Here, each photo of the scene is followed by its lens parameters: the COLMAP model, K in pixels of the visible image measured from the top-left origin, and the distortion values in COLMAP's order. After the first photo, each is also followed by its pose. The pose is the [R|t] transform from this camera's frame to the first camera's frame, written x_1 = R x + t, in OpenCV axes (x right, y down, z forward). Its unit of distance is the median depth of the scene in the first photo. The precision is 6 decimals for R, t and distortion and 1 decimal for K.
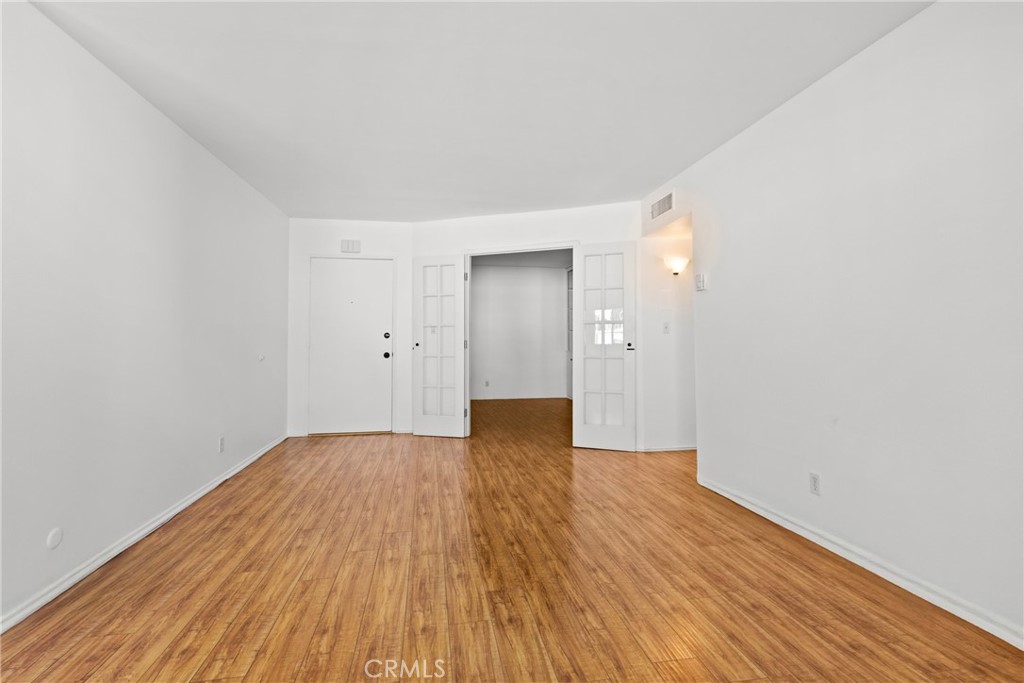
lens RADIAL K [[468.1, 0, 510.7], [0, 468.1, 333.7], [0, 0, 1]] dist [0.010053, -0.001645]
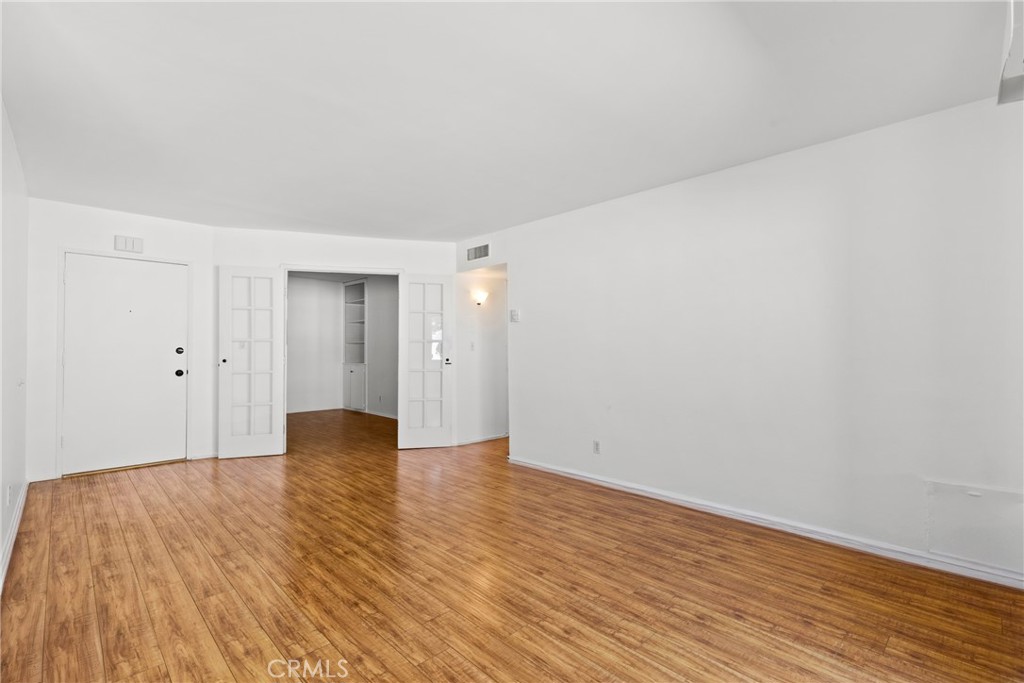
lens RADIAL K [[468.1, 0, 504.4], [0, 468.1, 349.2], [0, 0, 1]] dist [0.010053, -0.001645]
pose [[0.823371, 0.003838, 0.567491, -0.409915], [-0.013933, 0.999812, 0.013452, -0.030389], [-0.567333, -0.018983, 0.823270, -0.117913]]
